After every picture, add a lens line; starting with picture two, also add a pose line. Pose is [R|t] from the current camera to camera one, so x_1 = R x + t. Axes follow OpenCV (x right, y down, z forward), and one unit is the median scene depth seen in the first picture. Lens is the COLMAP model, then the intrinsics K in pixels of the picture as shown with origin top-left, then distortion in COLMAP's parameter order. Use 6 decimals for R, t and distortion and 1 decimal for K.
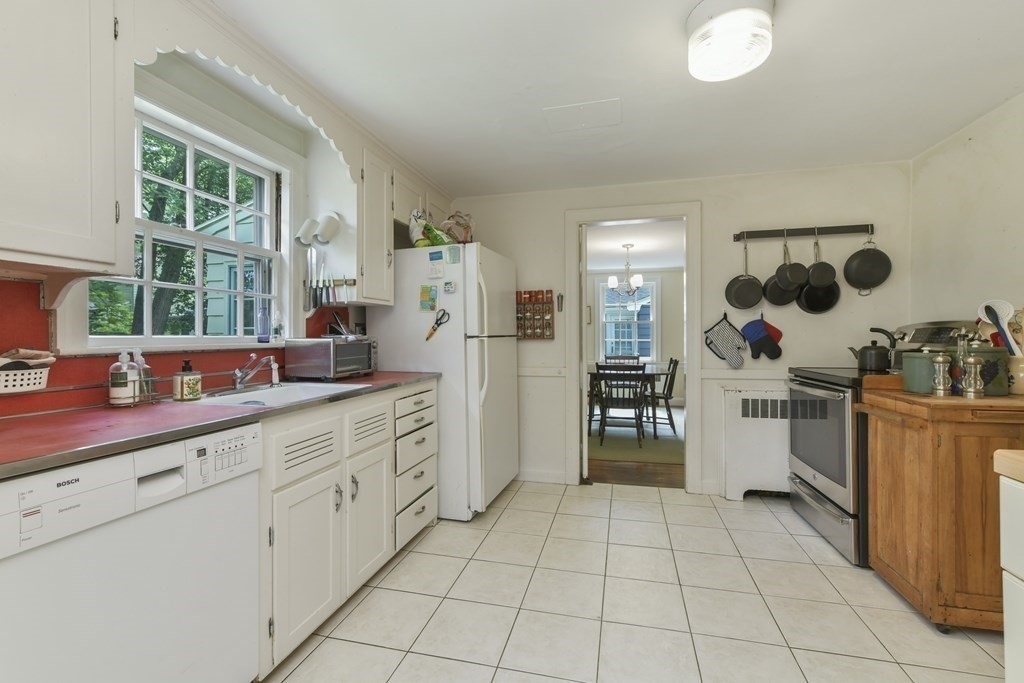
lens RADIAL K [[447.3, 0, 514.8], [0, 447.3, 338.7], [0, 0, 1]] dist [0.001381, 0.000145]
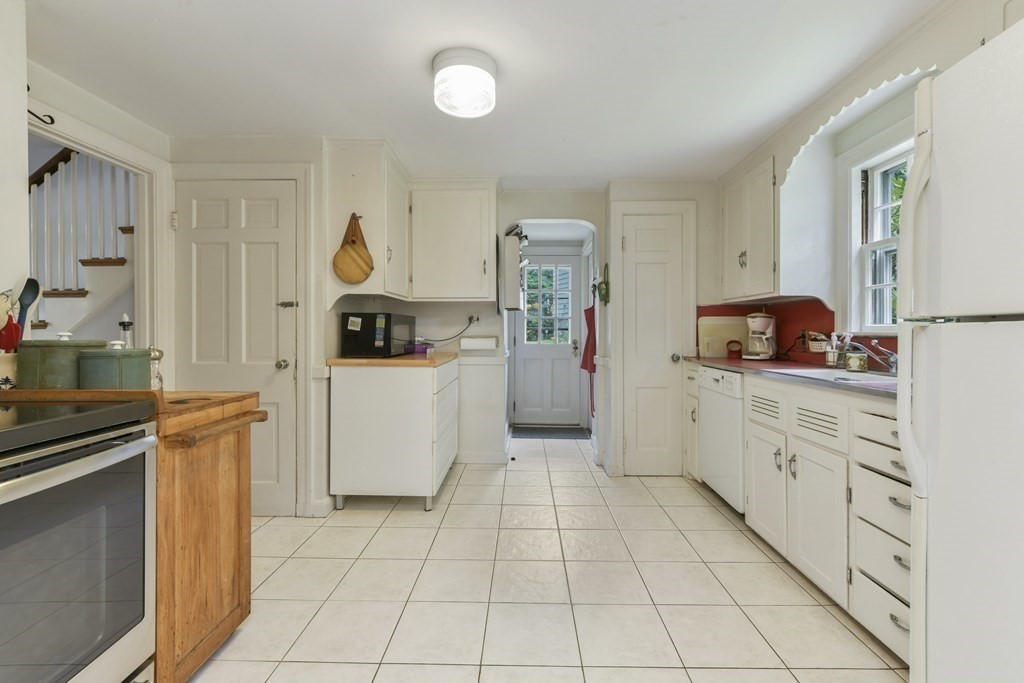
lens RADIAL K [[440.7, 0, 514.4], [0, 440.7, 330.7], [0, 0, 1]] dist [0.000632, 0.000054]
pose [[-0.975229, 0.007032, -0.221086, 0.455808], [0.005883, 0.999966, 0.005852, -0.001070], [0.221119, 0.004406, -0.975237, 1.638007]]
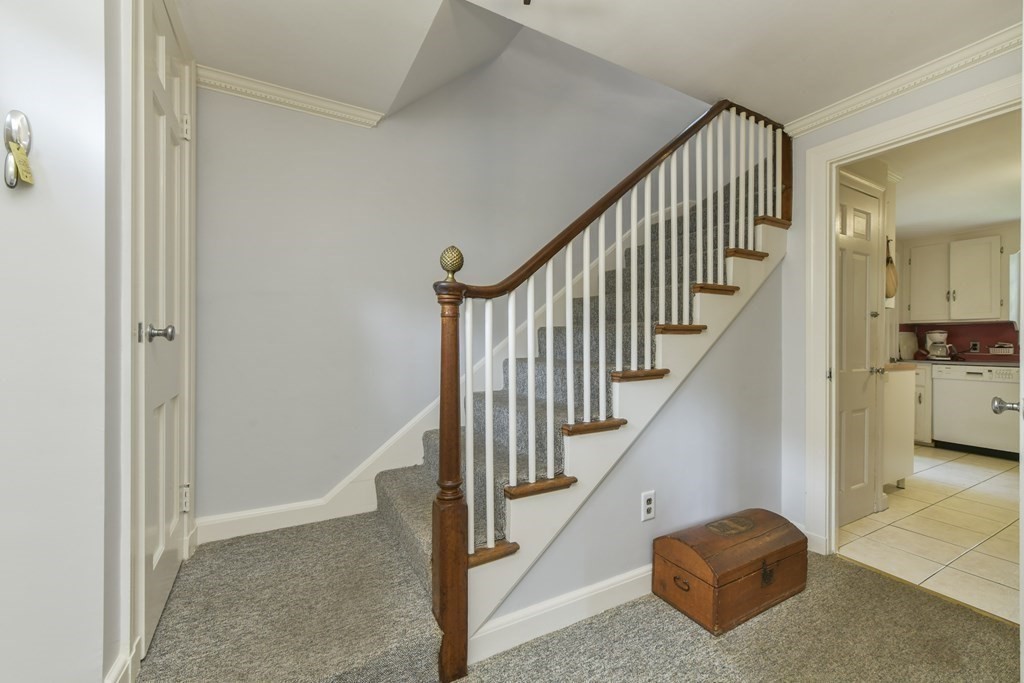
lens RADIAL K [[415.1, 0, 509.9], [0, 415.1, 340.6], [0, 0, 1]] dist [0.000946, 0.000349]
pose [[-0.737924, 0.000185, -0.674883, 2.449459], [-0.005571, 0.999964, 0.006365, 0.006182], [0.674861, 0.008457, -0.737897, 0.479510]]
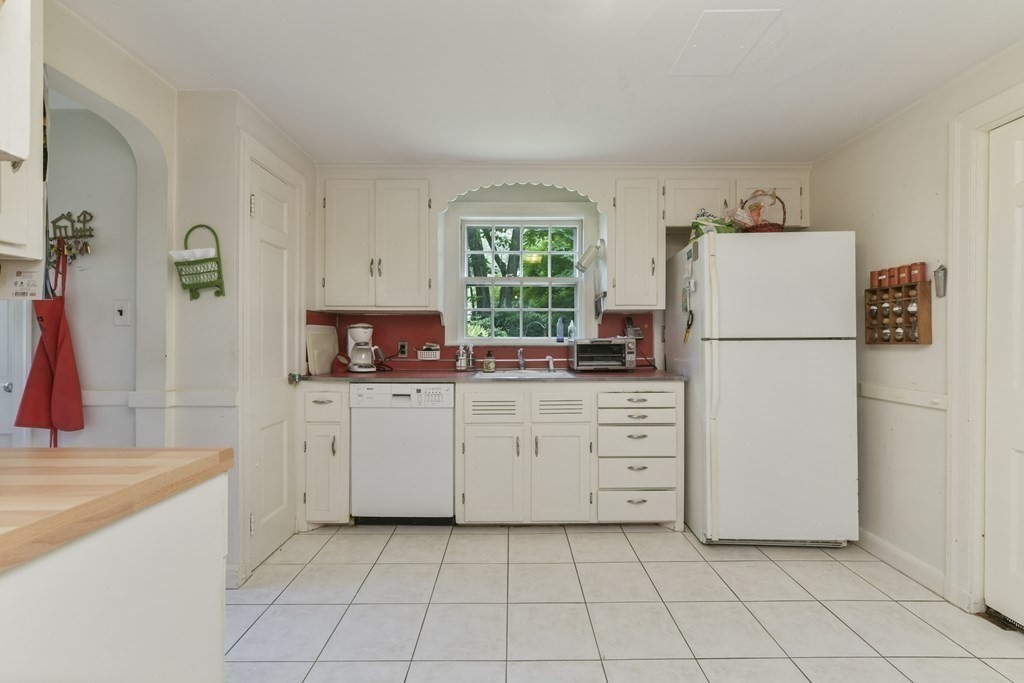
lens RADIAL K [[447.3, 0, 514.8], [0, 447.3, 338.7], [0, 0, 1]] dist [0.001381, 0.000145]
pose [[0.243463, 0.004617, -0.969899, 0.851808], [-0.008132, 0.999963, 0.002719, -0.005573], [0.969876, 0.007225, 0.243491, 0.513568]]
